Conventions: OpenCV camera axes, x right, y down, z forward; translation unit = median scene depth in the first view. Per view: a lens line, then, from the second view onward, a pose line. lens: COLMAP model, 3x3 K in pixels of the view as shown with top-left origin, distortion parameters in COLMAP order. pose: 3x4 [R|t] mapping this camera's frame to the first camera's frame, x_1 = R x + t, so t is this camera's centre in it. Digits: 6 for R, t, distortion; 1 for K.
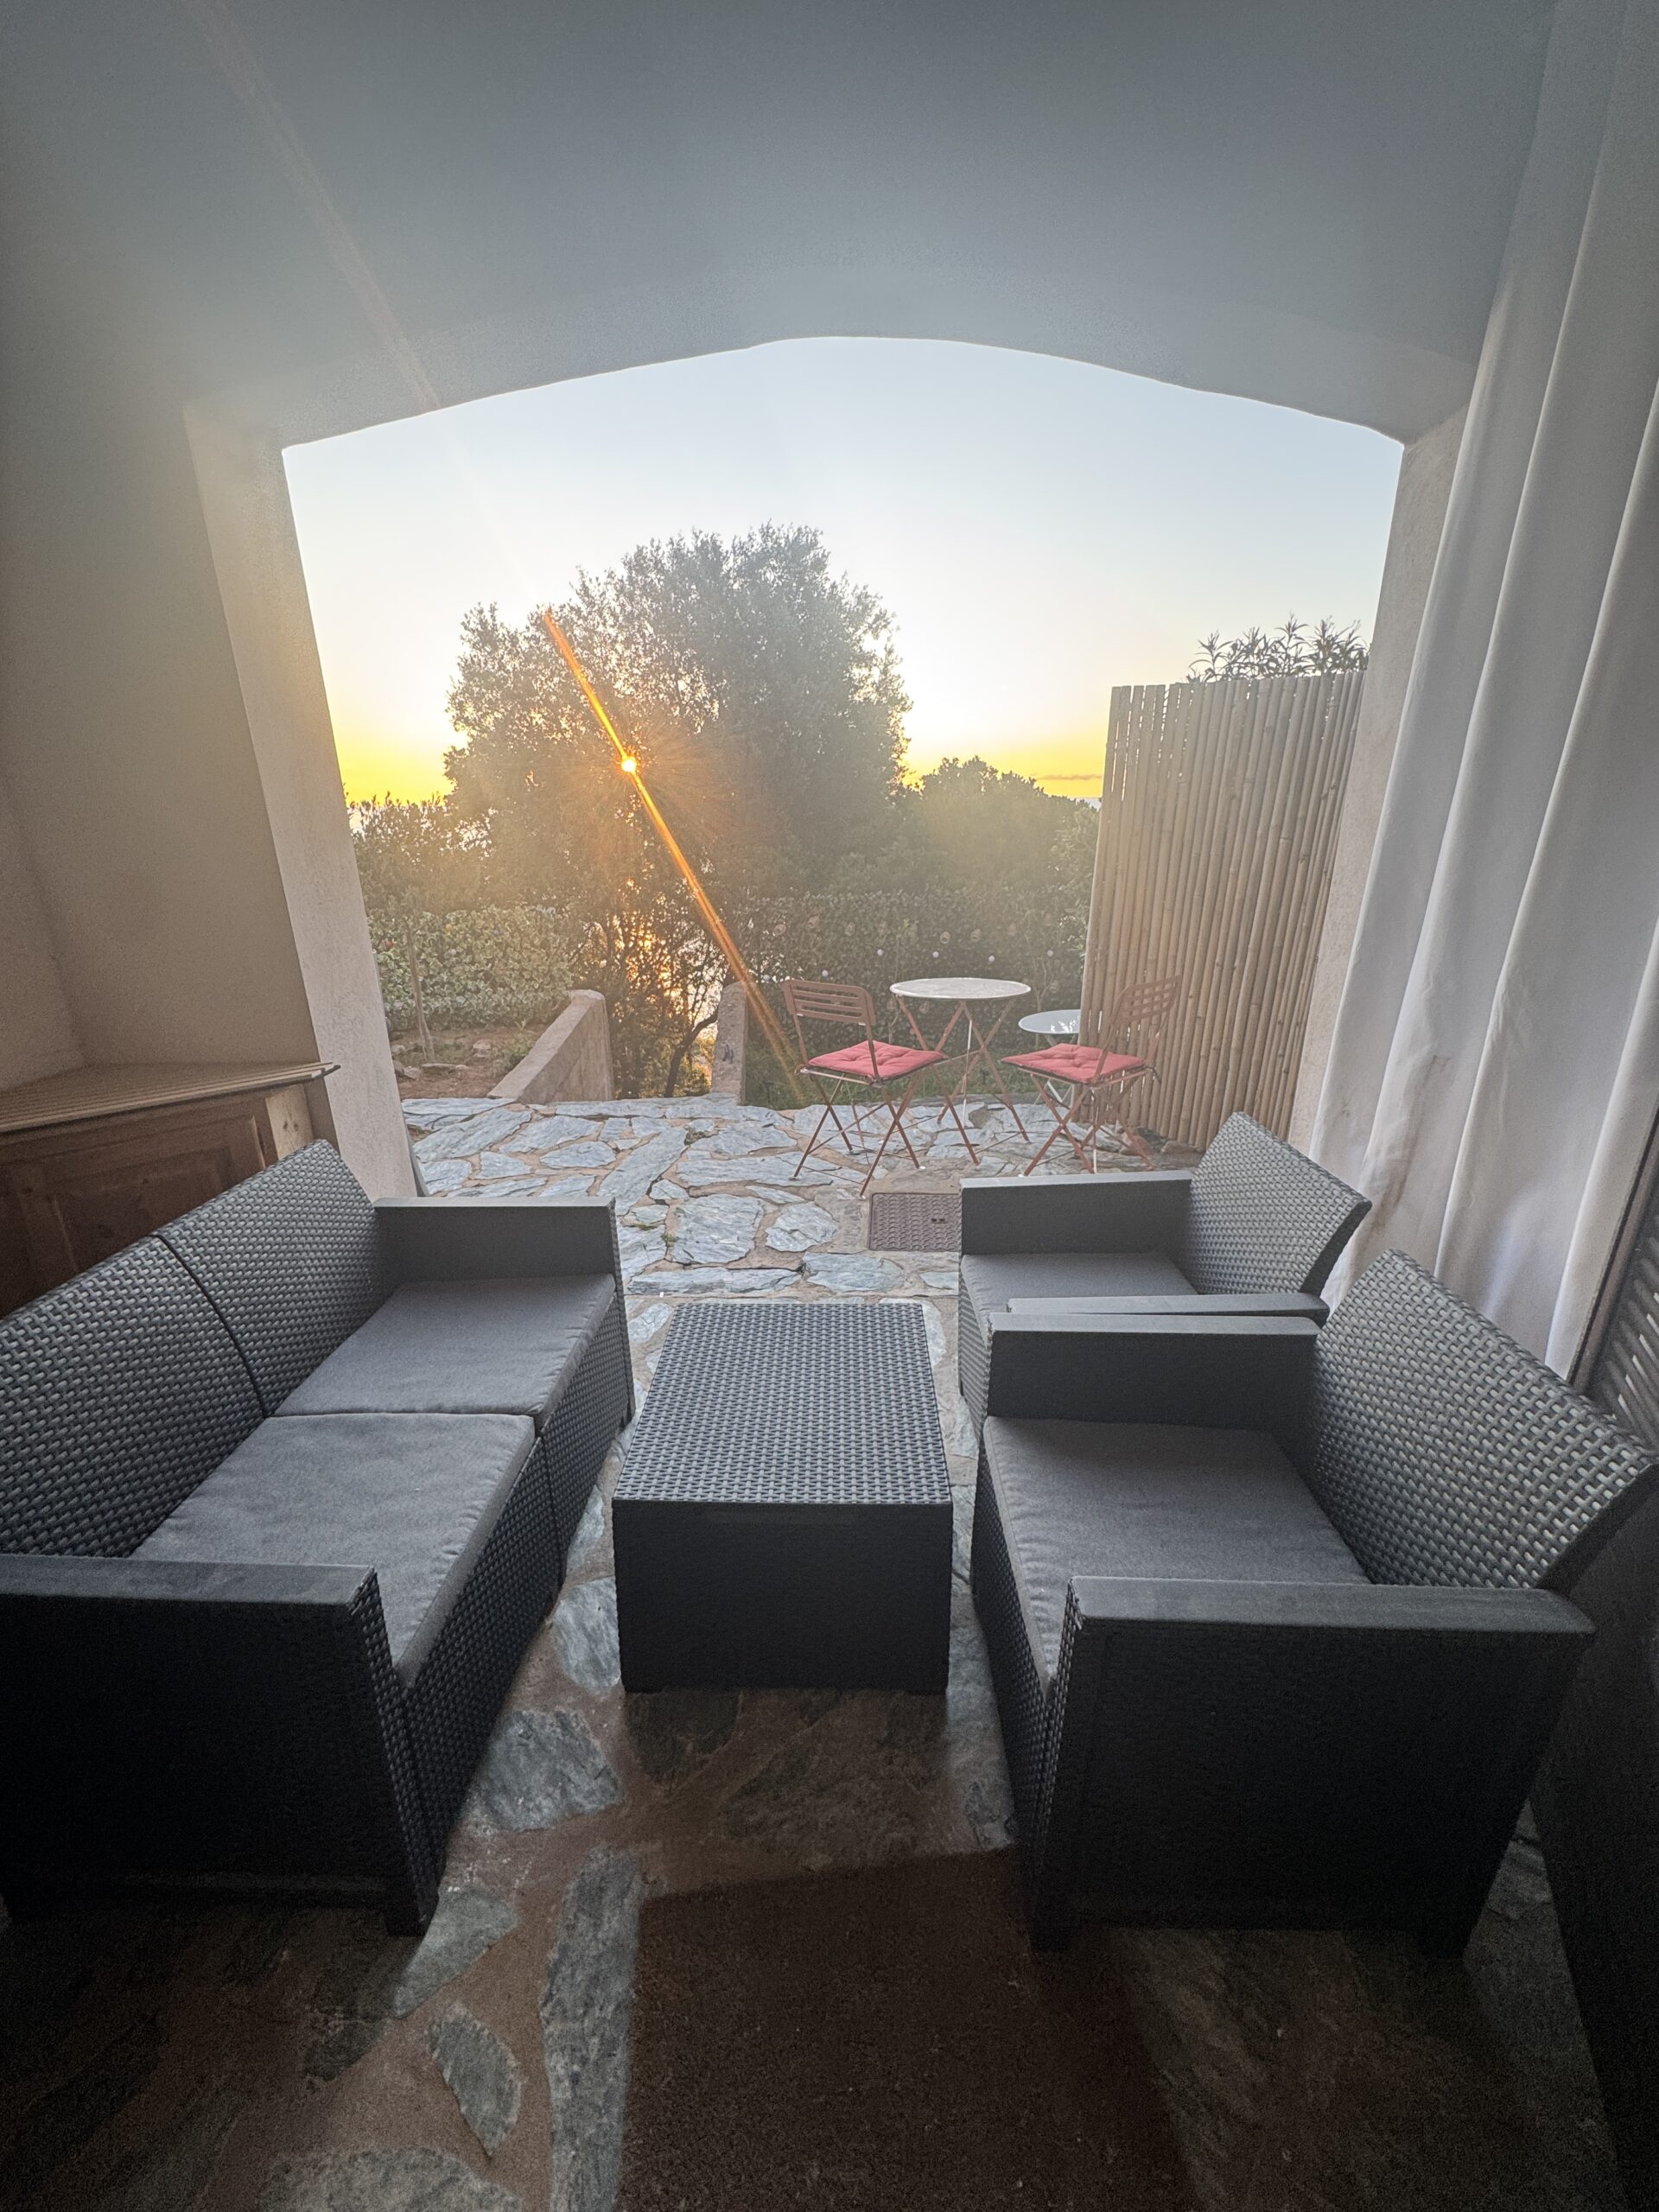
lens RADIAL K [[883.1, 0, 842.8], [0, 883.1, 1109.6], [0, 0, 1]] dist [-0.002936, 0.000006]
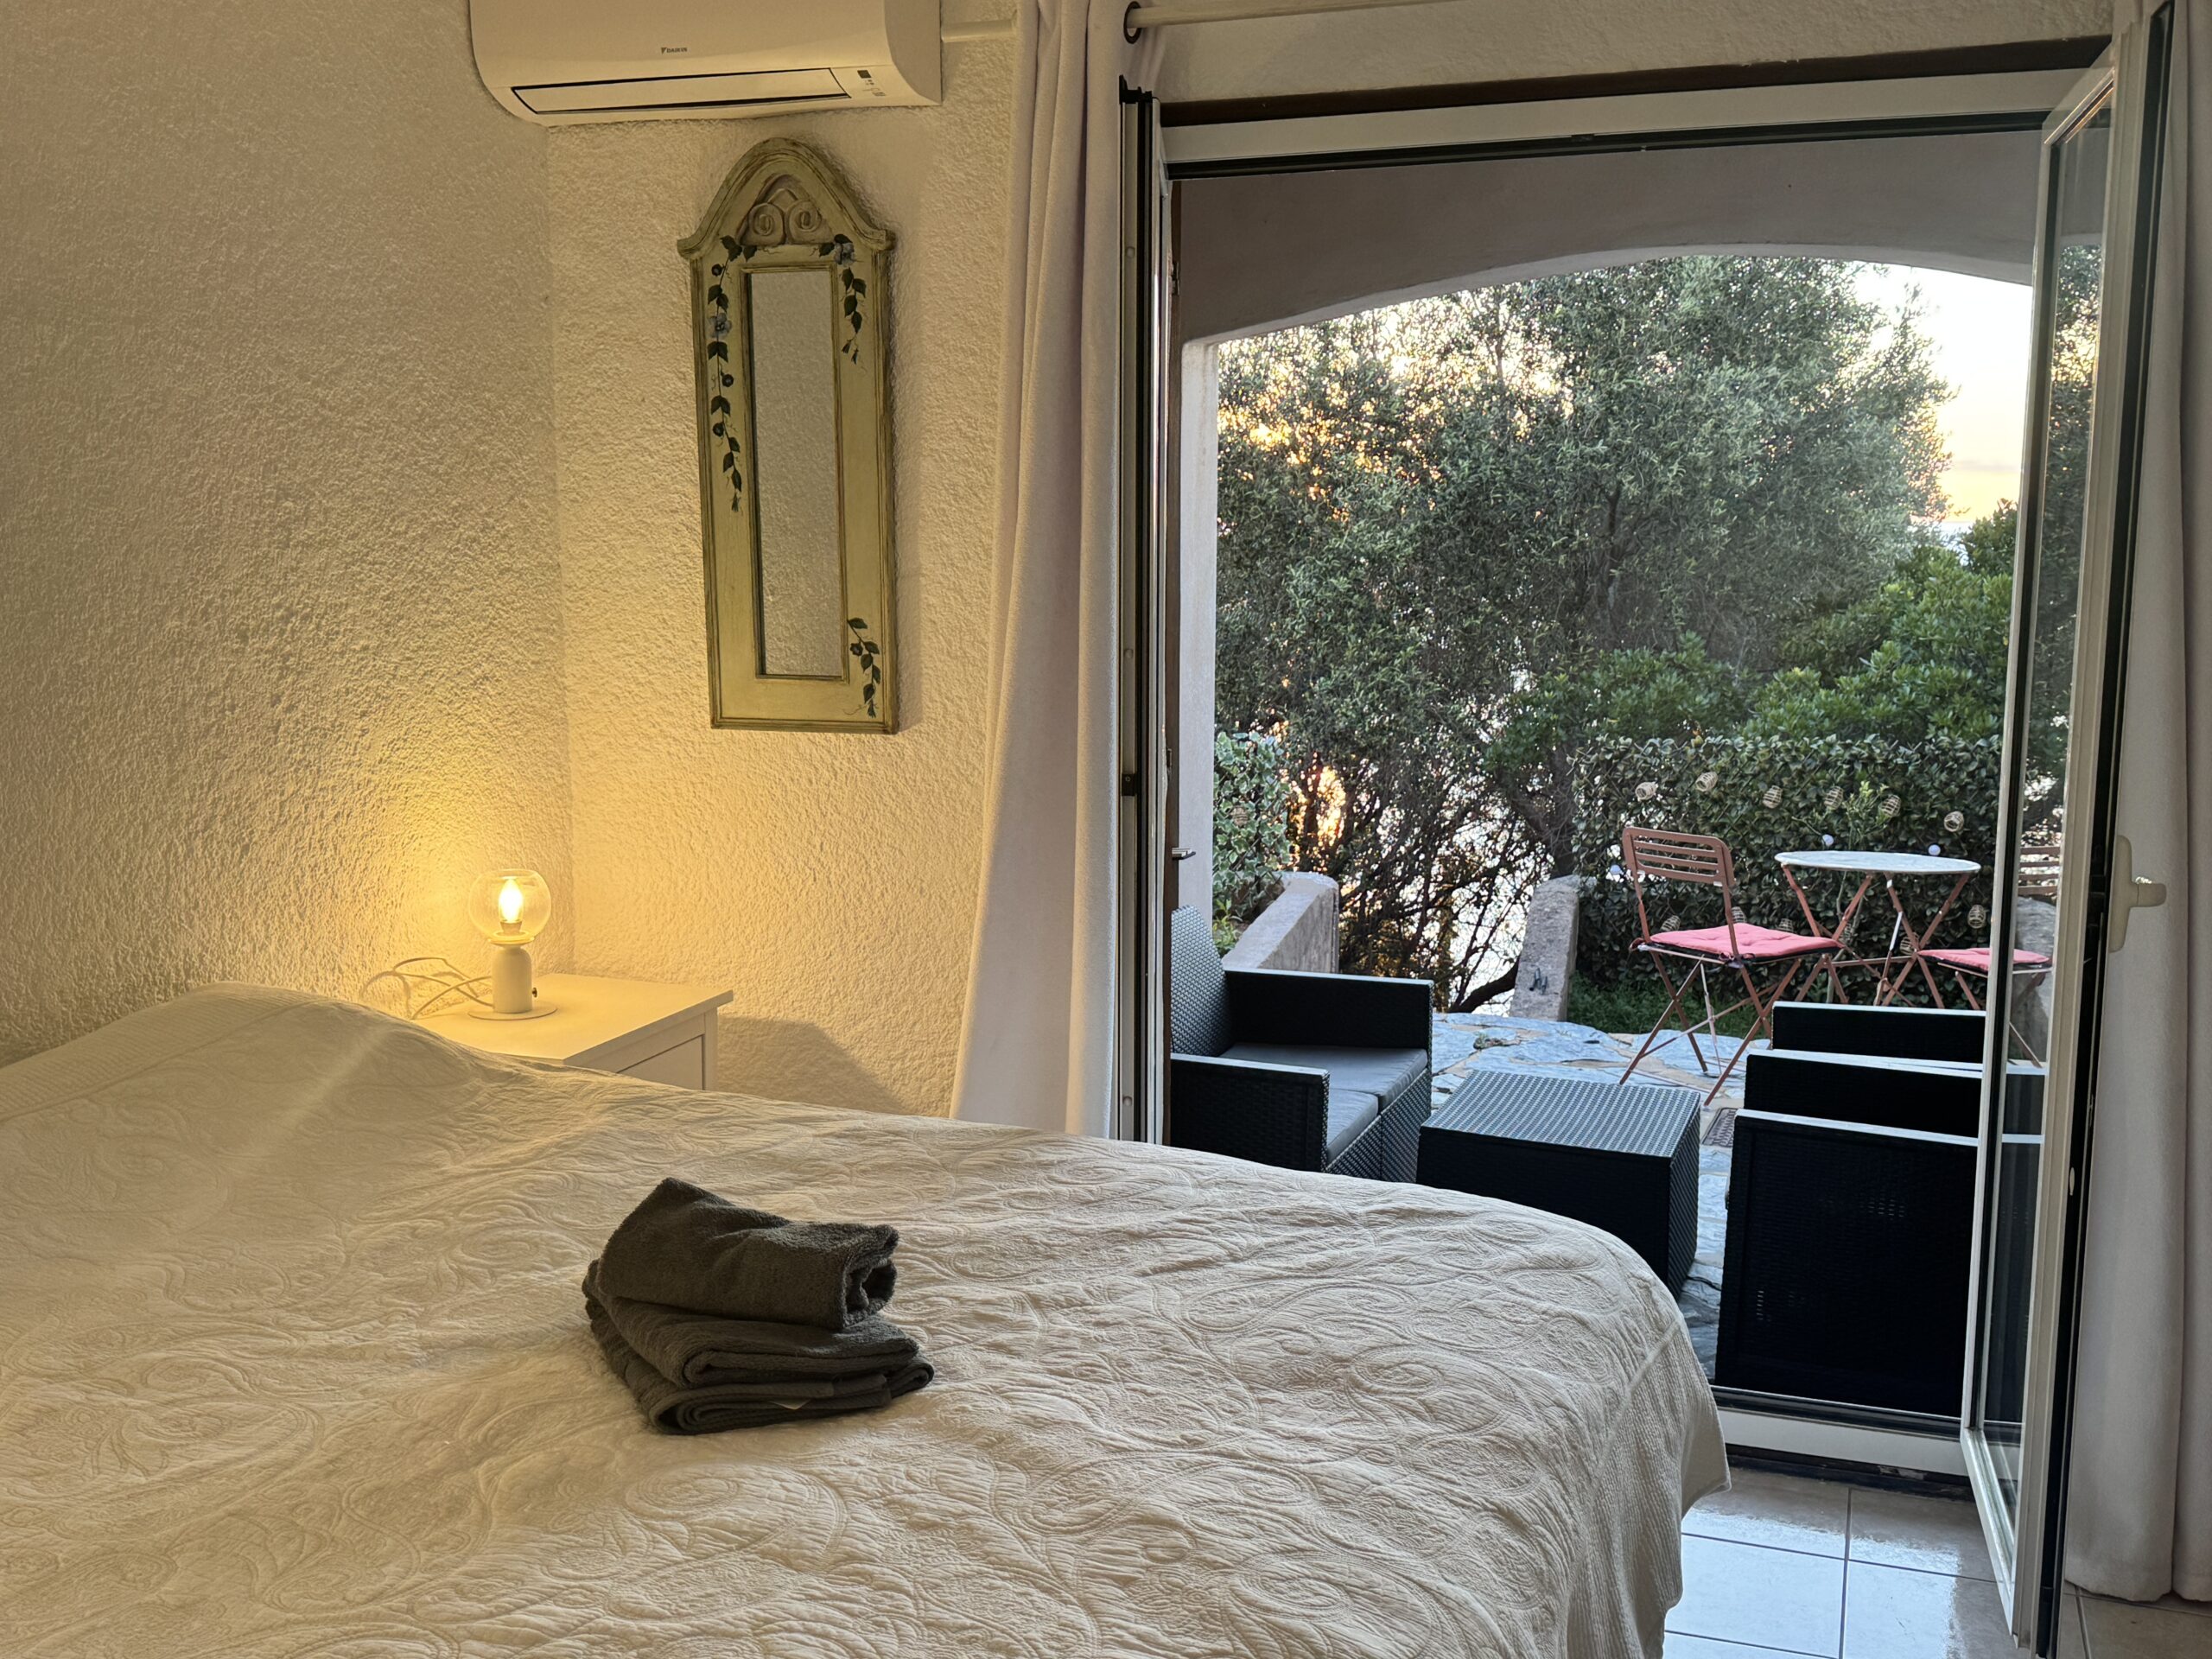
lens RADIAL K [[2183.1, 0, 1097.7], [0, 2183.1, 849.9], [0, 0, 1]] dist [0.113164, 0.000000]
pose [[0.944367, 0.060341, -0.323312, 0.060648], [-0.119610, 0.978725, -0.166706, 0.123560], [0.306374, 0.196103, 0.931493, -0.474645]]
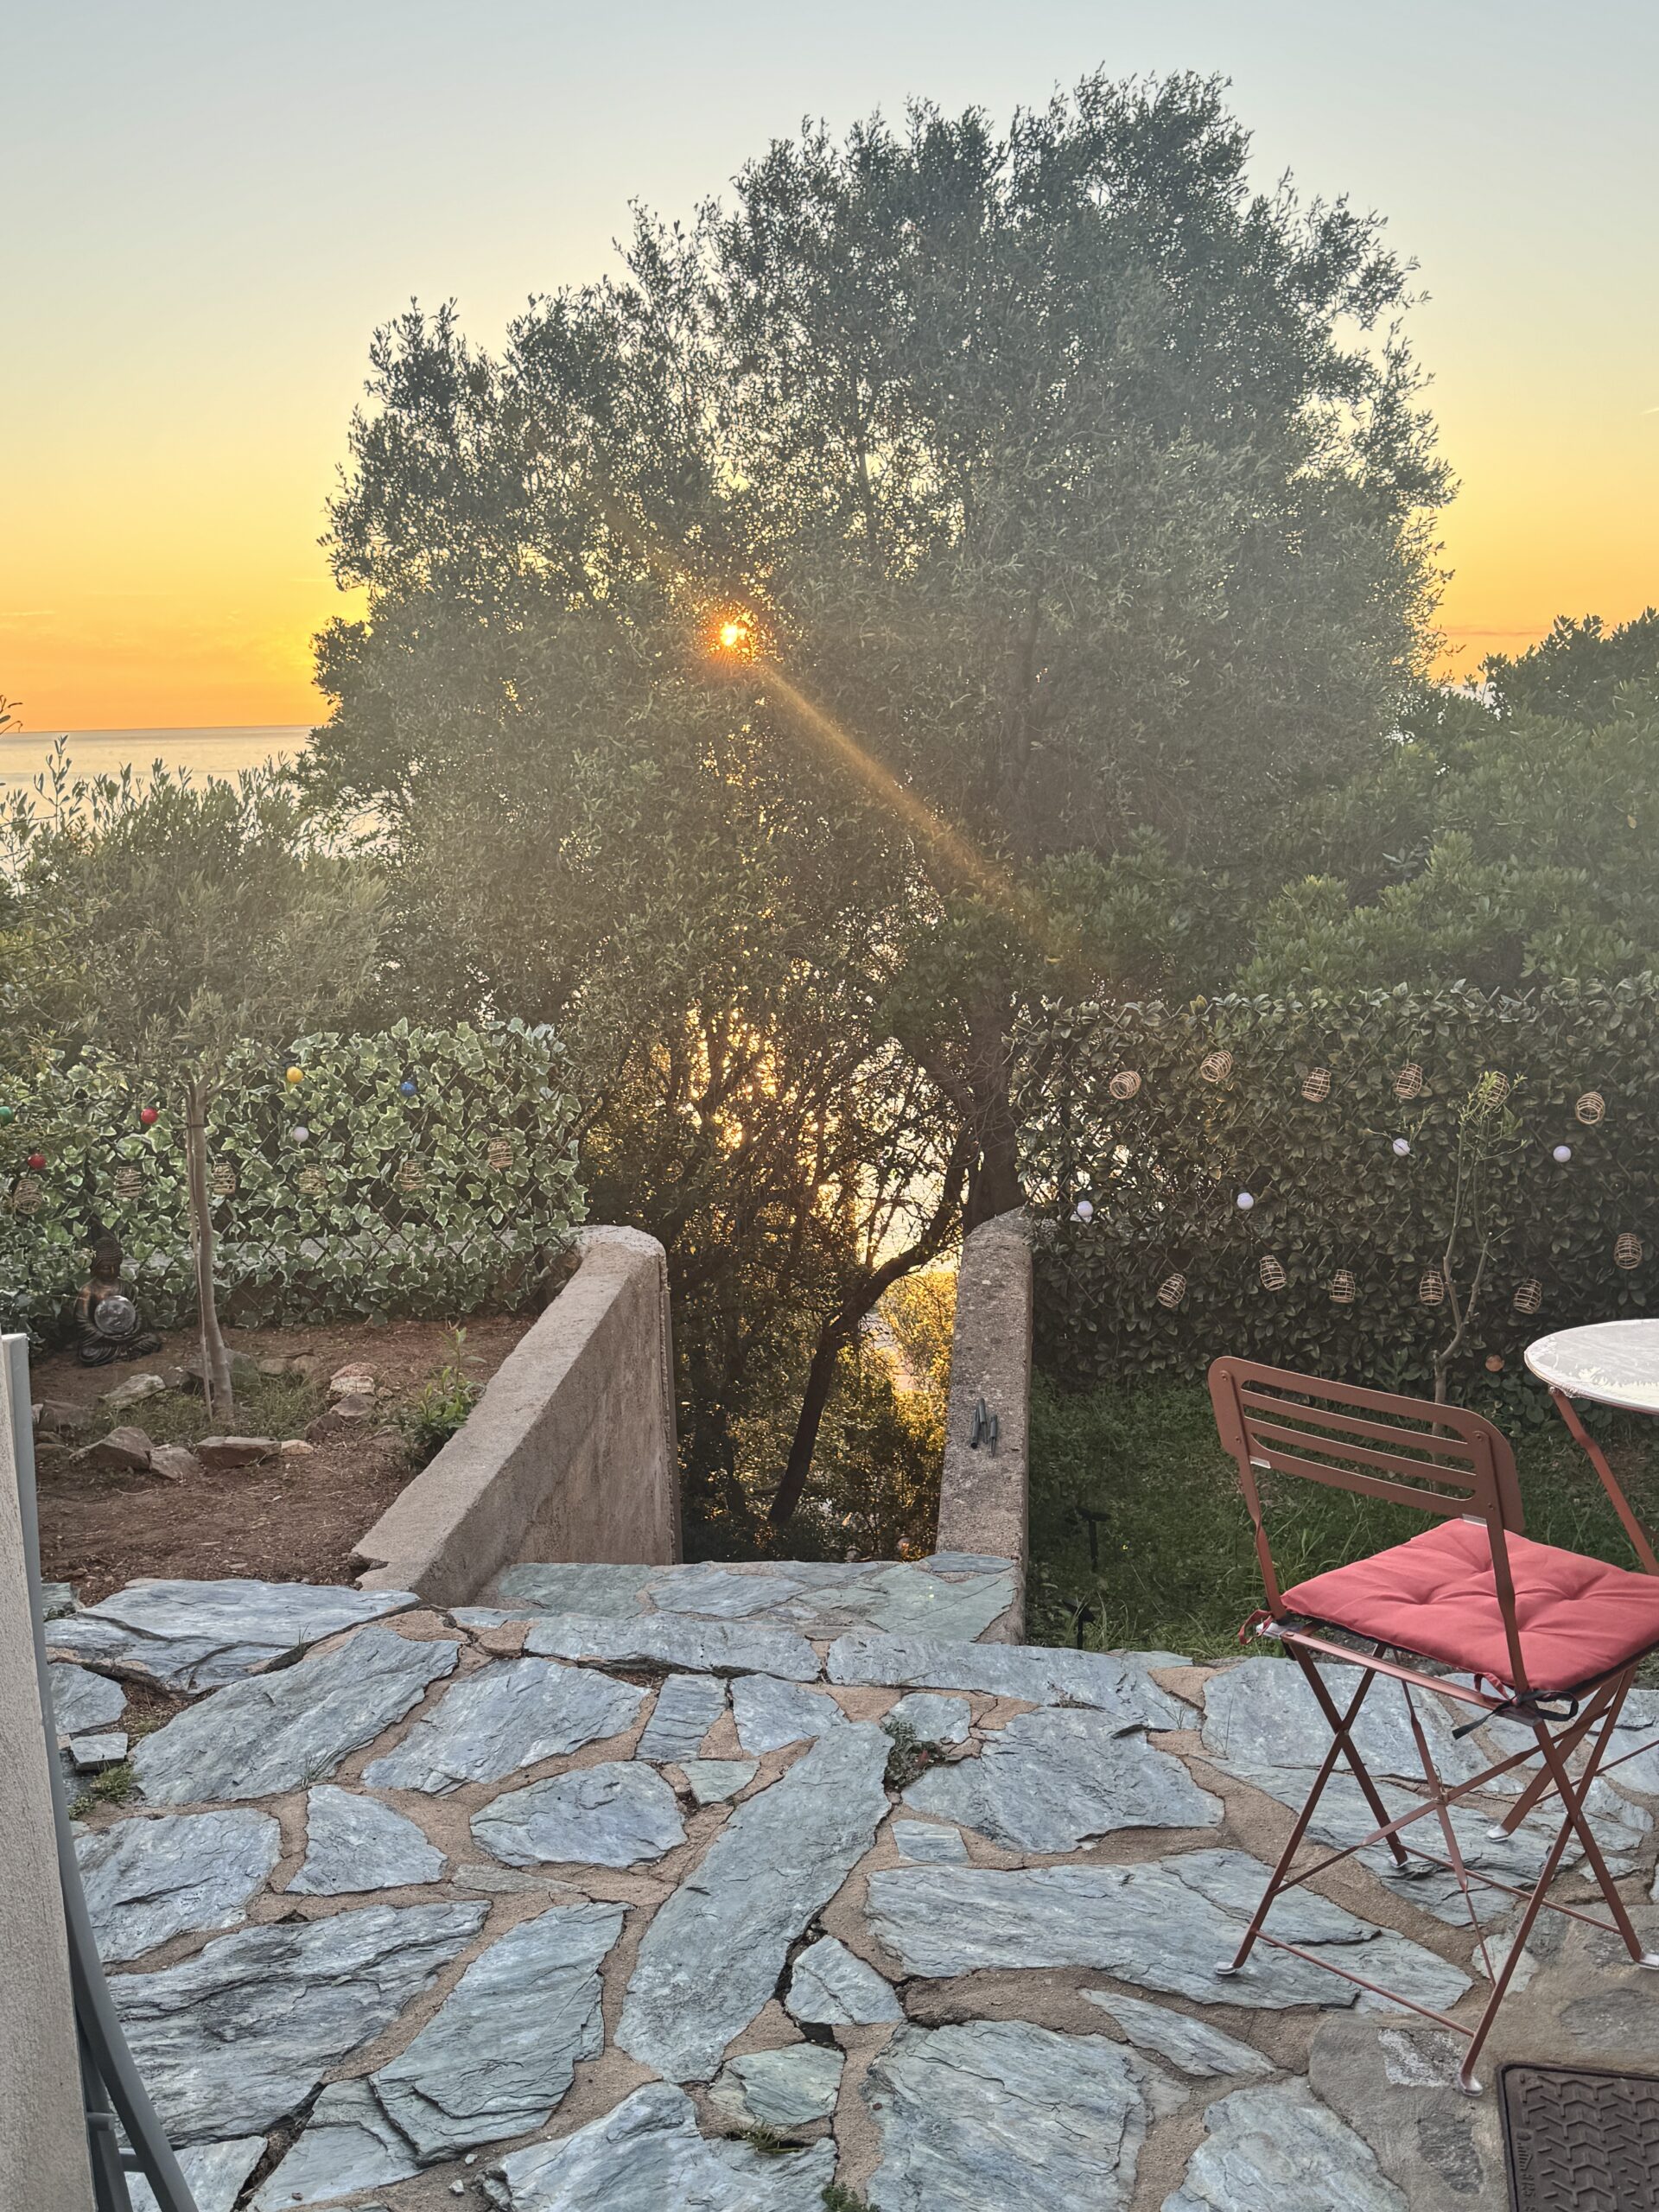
lens RADIAL K [[2183.1, 0, 823.0], [0, 2183.1, 1090.4], [0, 0, 1]] dist [0.113164, 0.000000]
pose [[0.983443, 0.007508, -0.181059, -0.028230], [-0.036159, 0.987179, -0.155467, -0.051472], [0.177571, 0.159440, 0.971106, 0.072260]]
